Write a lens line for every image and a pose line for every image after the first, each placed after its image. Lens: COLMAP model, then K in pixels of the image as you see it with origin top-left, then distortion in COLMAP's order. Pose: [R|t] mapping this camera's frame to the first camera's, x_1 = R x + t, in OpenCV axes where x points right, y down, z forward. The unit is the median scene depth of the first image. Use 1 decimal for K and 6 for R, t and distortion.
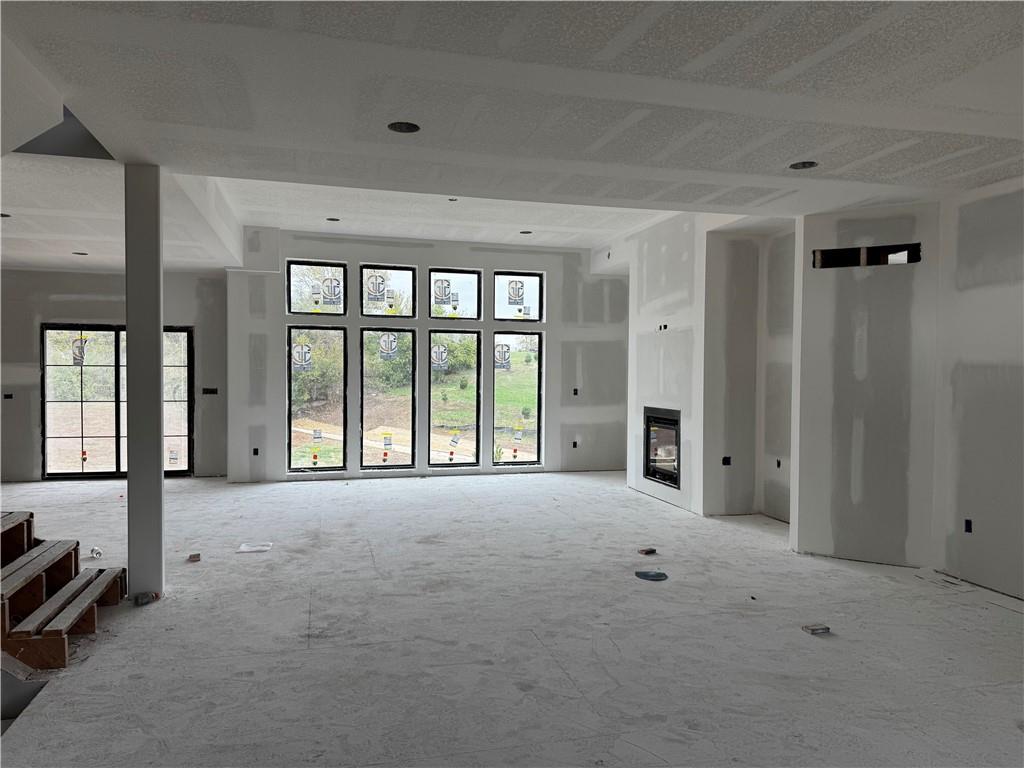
lens RADIAL K [[710.3, 0, 514.8], [0, 710.3, 391.4], [0, 0, 1]] dist [0.103631, -0.157375]
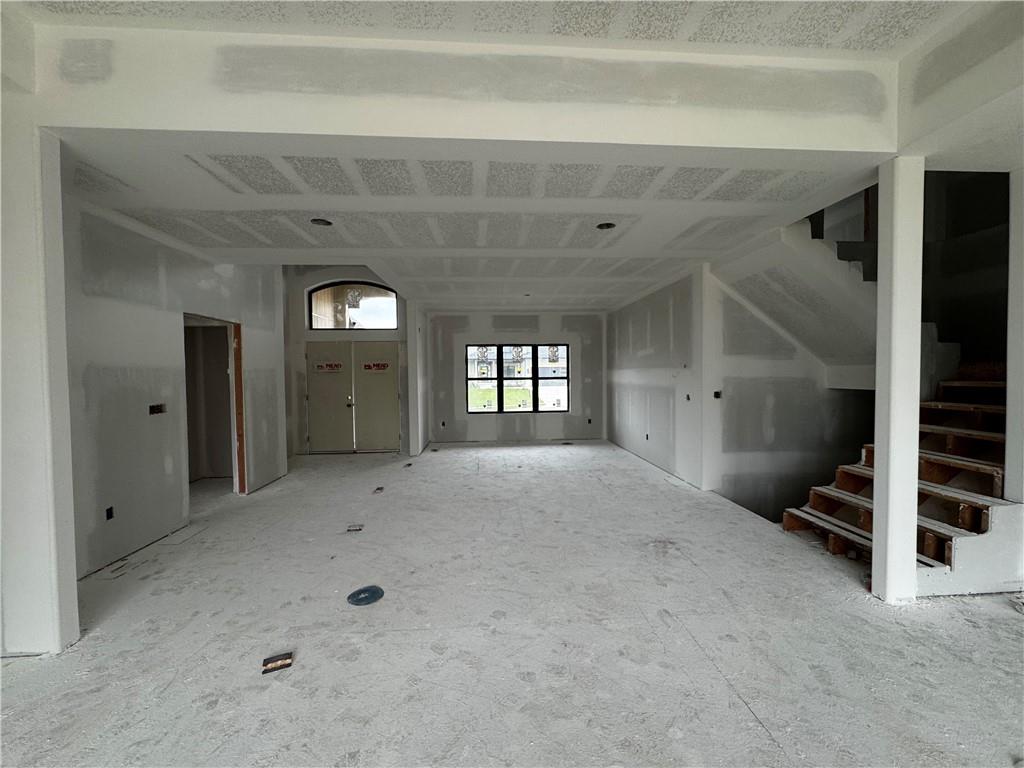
lens RADIAL K [[407.9, 0, 513.2], [0, 407.9, 385.2], [0, 0, 1]] dist [-0.002409, -0.000563]
pose [[-0.981631, -0.003317, 0.190762, -0.062569], [0.007930, 0.998276, 0.058163, -0.026788], [-0.190626, 0.058607, -0.979912, 0.998520]]
